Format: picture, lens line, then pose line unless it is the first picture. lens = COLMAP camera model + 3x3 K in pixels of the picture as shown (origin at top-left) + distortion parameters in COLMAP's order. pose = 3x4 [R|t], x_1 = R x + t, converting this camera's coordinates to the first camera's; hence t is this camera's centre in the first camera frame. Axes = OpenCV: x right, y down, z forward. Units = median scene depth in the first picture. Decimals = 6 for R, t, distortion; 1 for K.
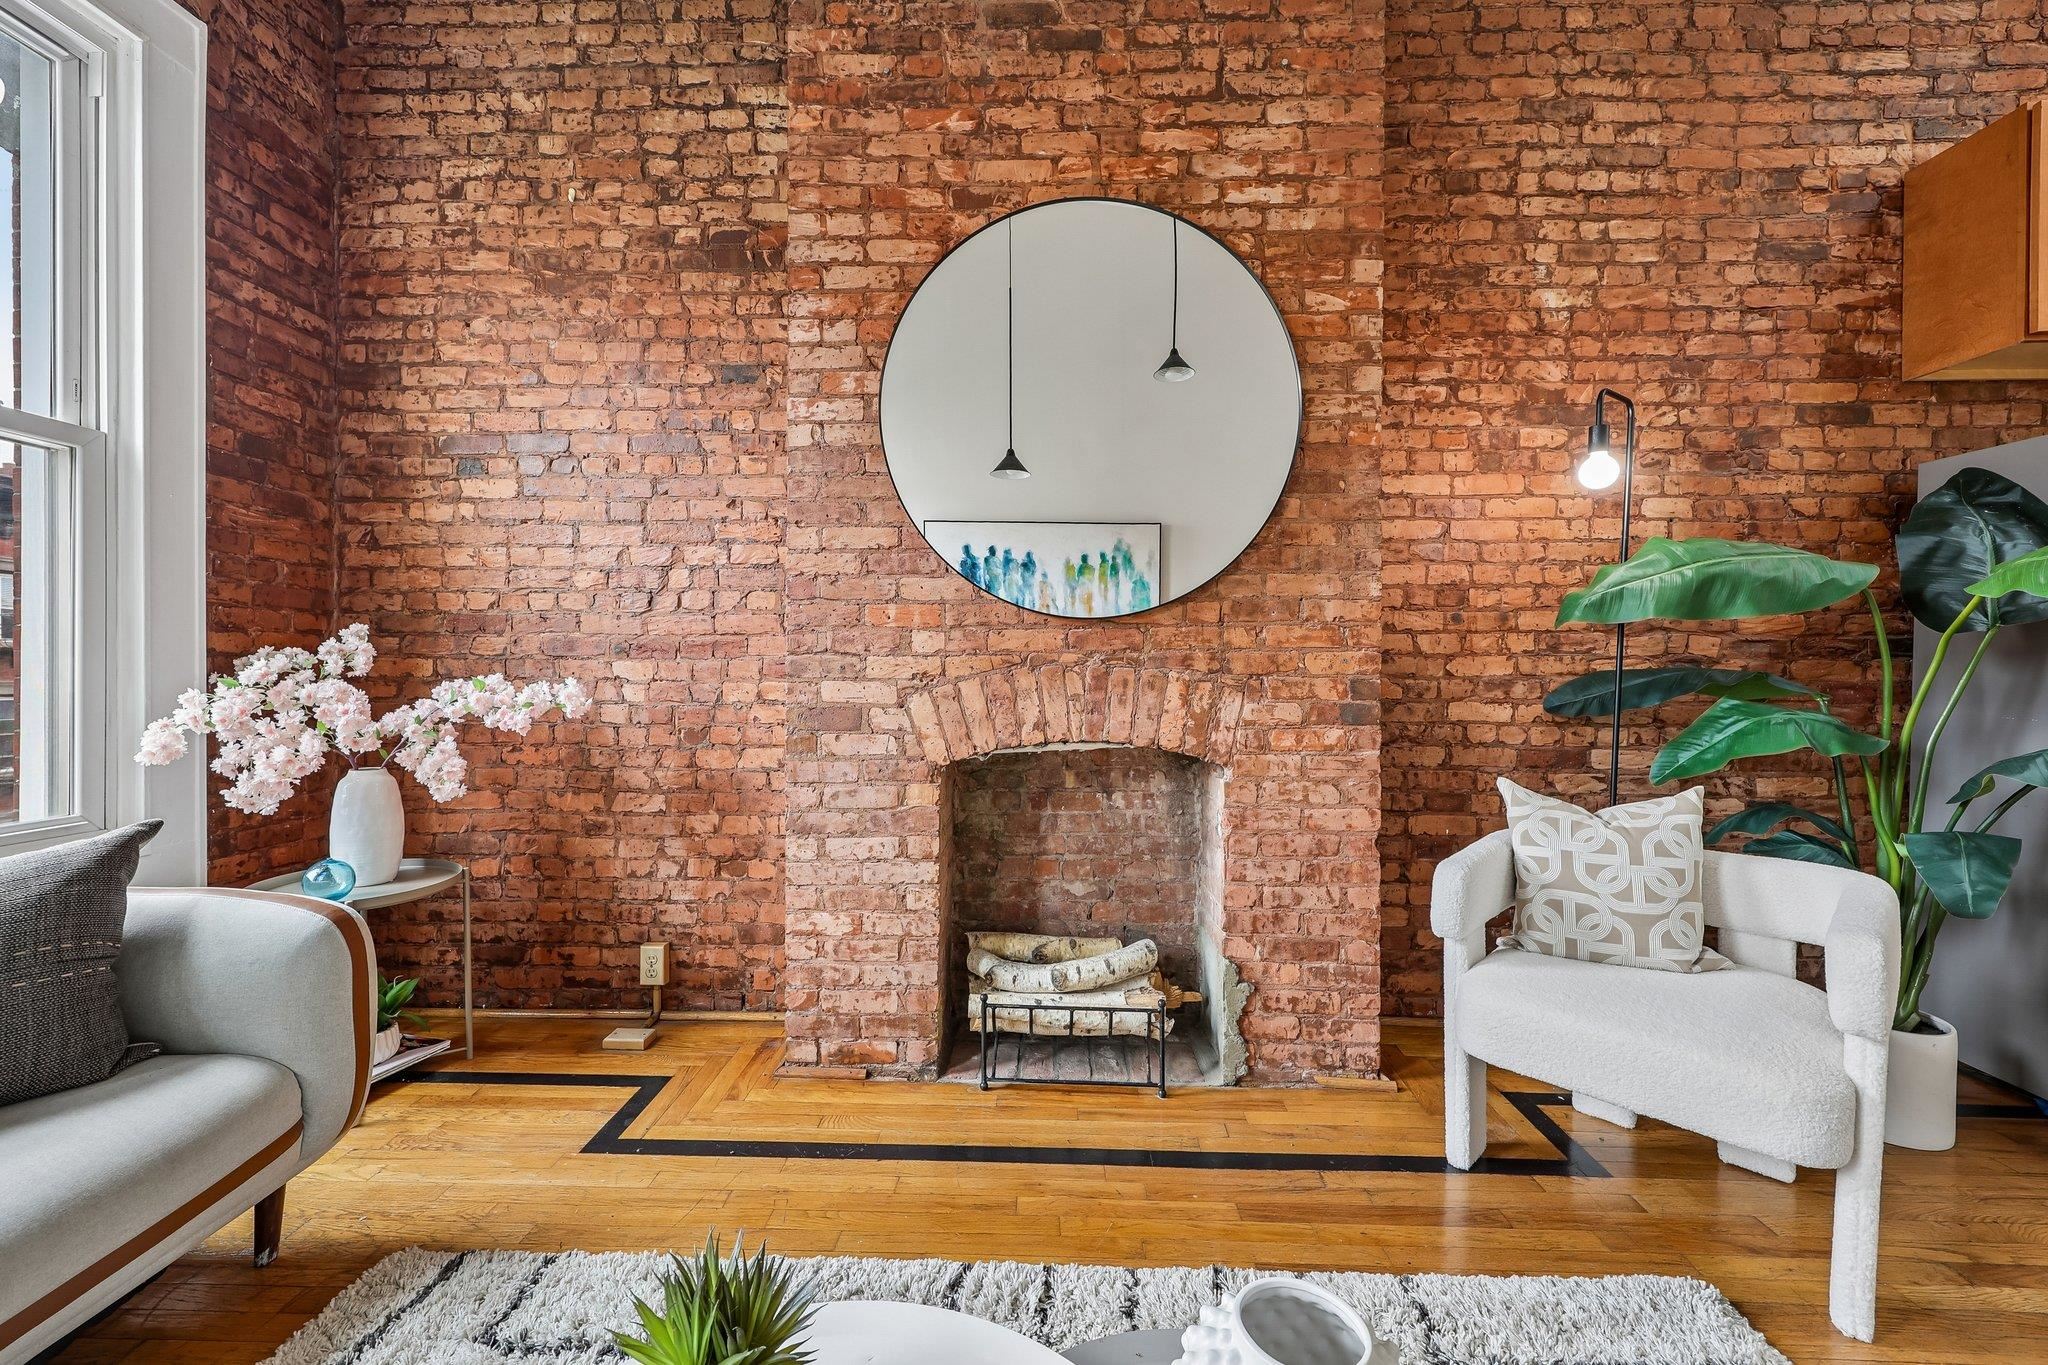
lens RADIAL K [[831.6, 0, 1021.4], [0, 831.6, 674.3], [0, 0, 1]] dist [0.005464, 0.000282]
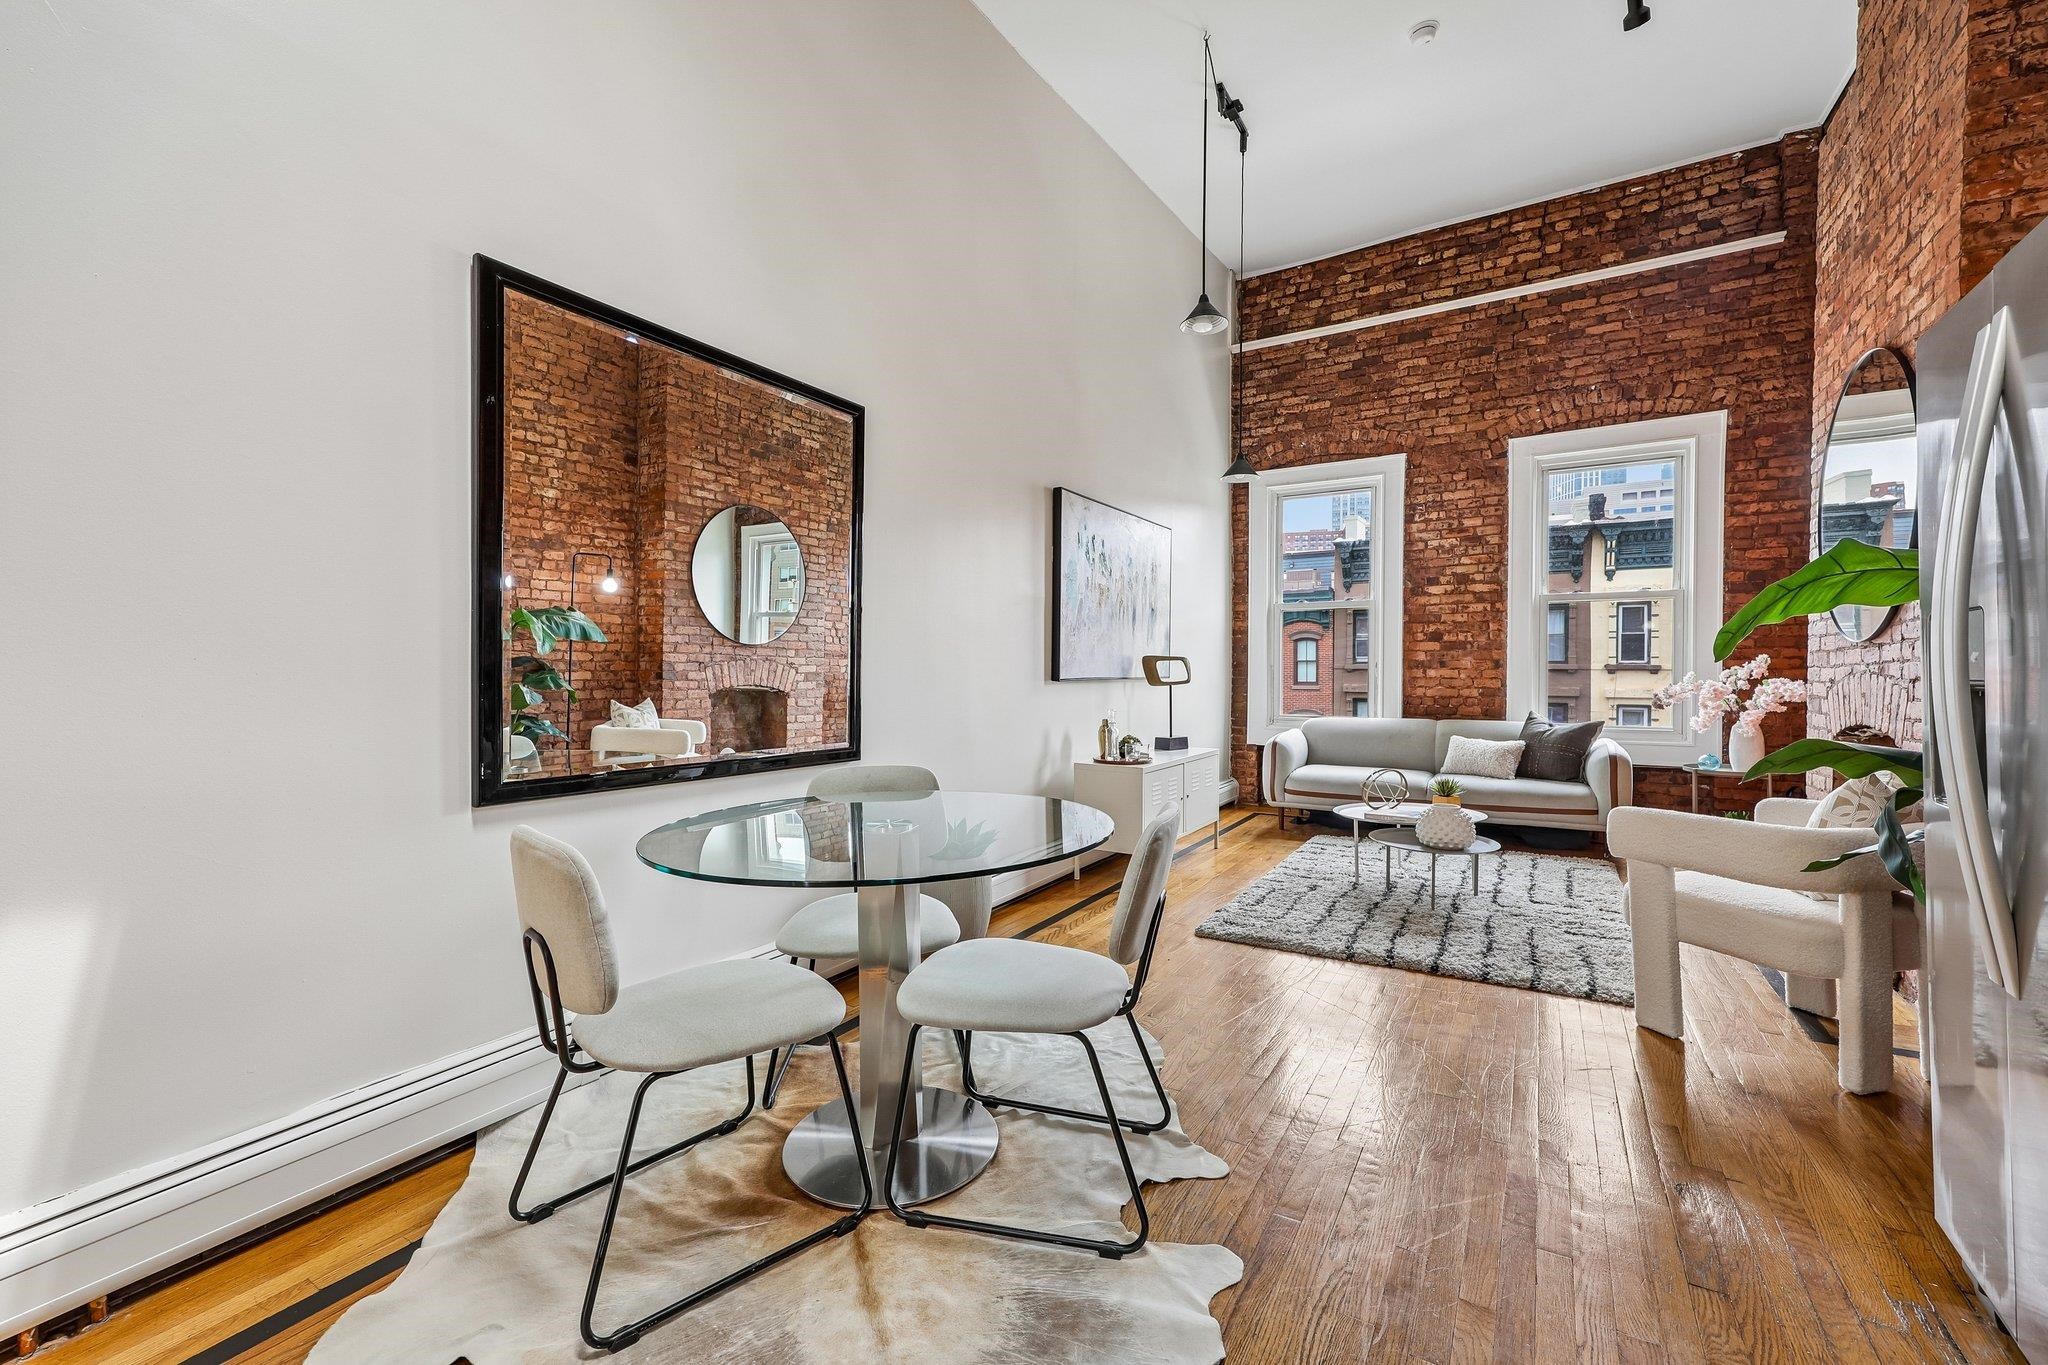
lens RADIAL K [[827.3, 0, 1026.0], [0, 827.3, 677.4], [0, 0, 1]] dist [0.009316, 0.000095]
pose [[-0.502227, -0.000009, -0.864736, 1.973188], [-0.006388, 0.999973, 0.003700, 0.001338], [0.864712, 0.007382, -0.502213, 0.435852]]
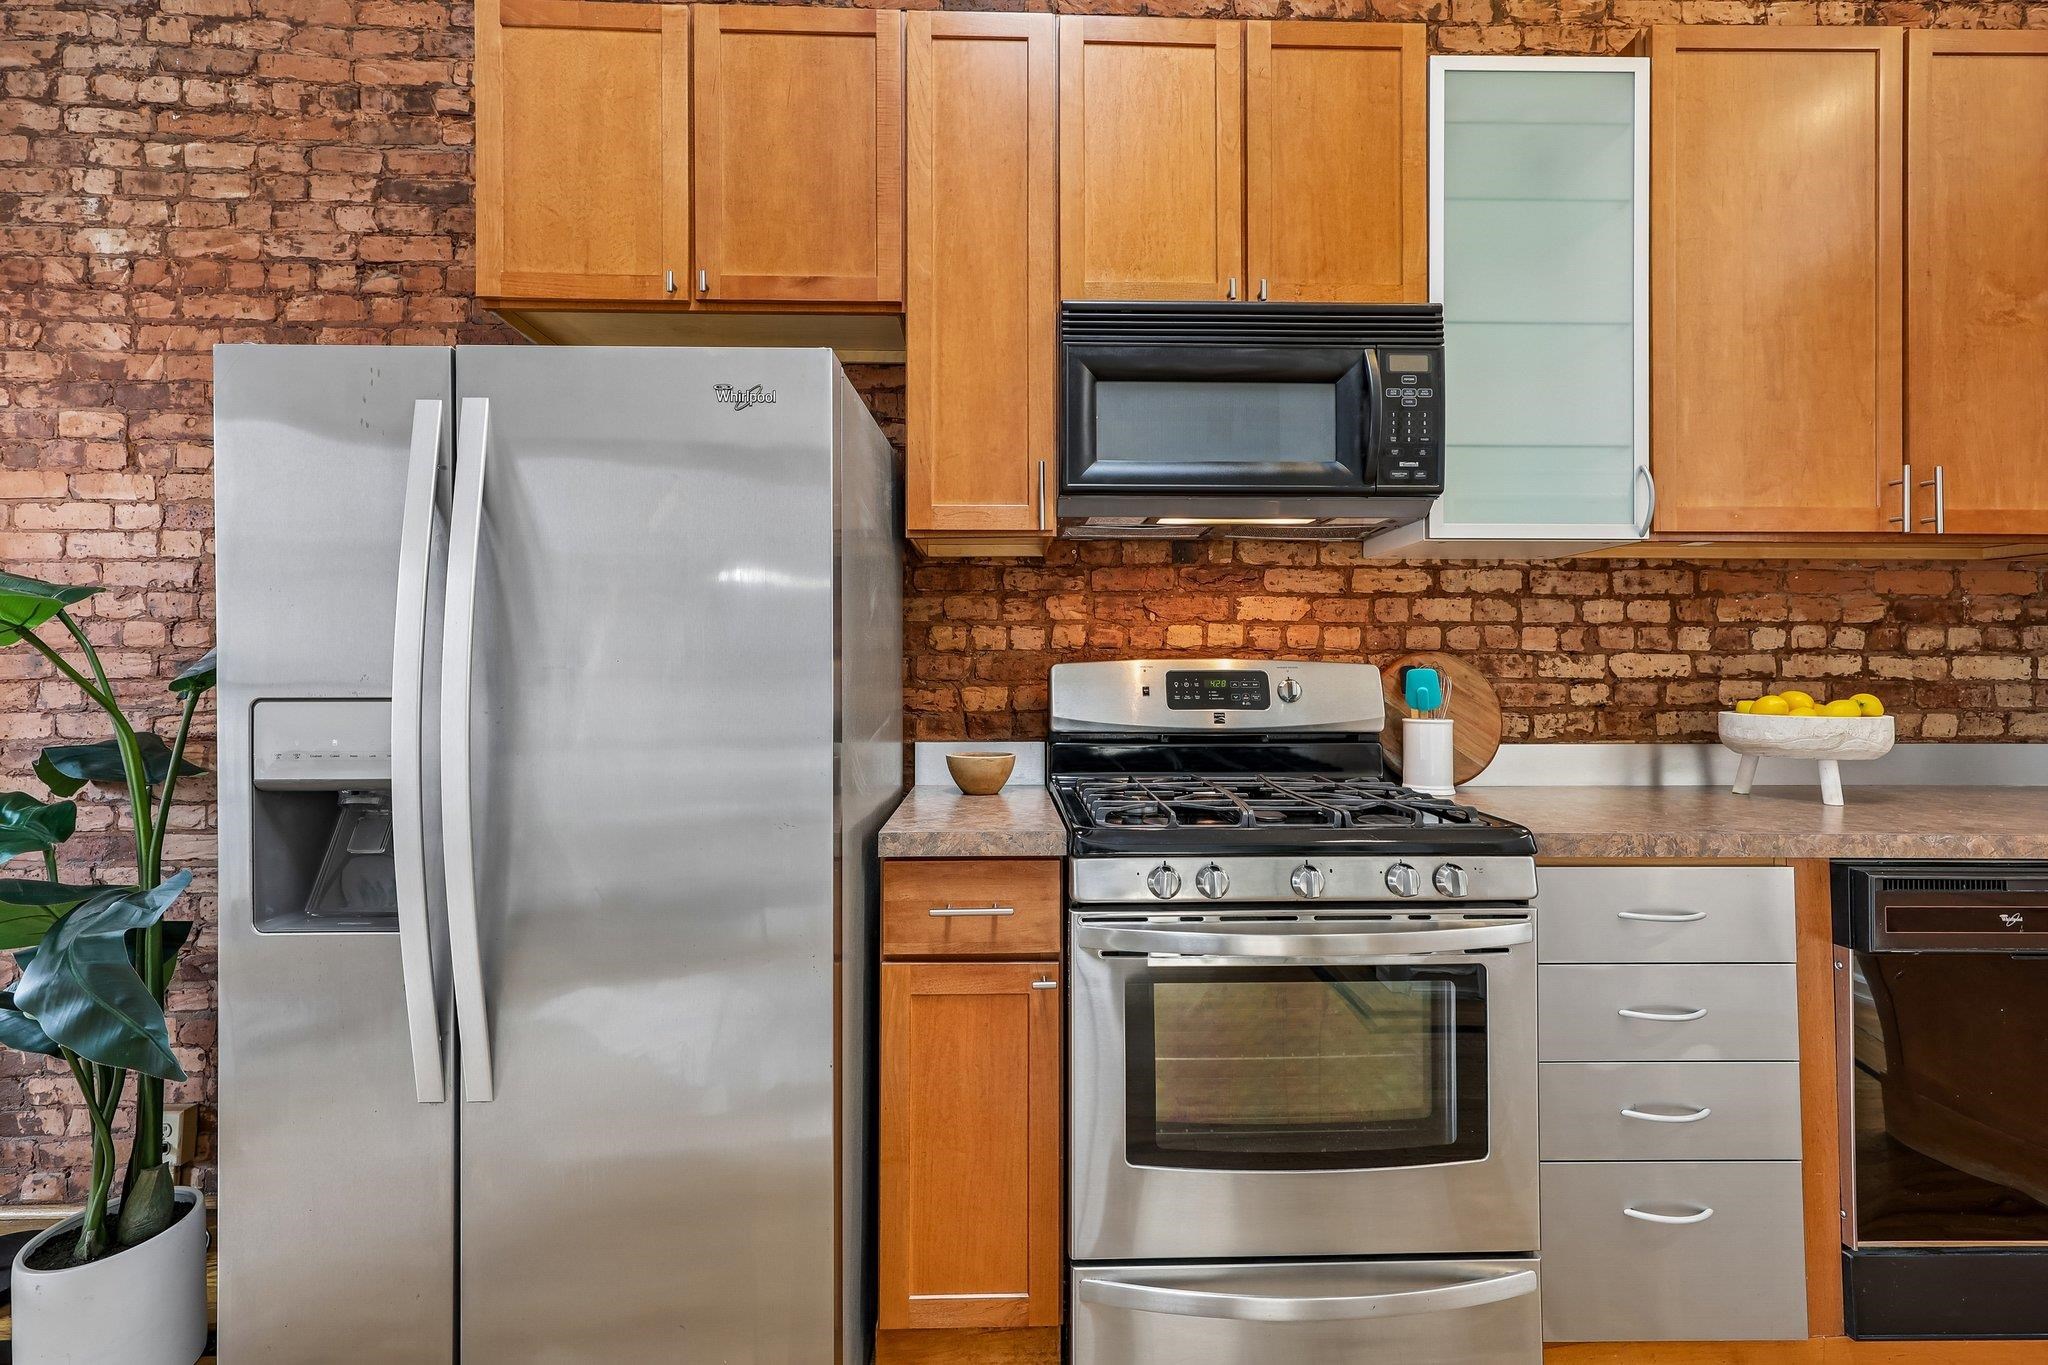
lens RADIAL K [[869.7, 0, 1024.8], [0, 869.7, 657.8], [0, 0, 1]] dist [0.007729, 0.000381]
pose [[0.998152, -0.004435, 0.060611, 1.528797], [0.004919, 0.999957, -0.007841, -0.064304], [-0.060573, 0.008125, 0.998131, 0.162440]]
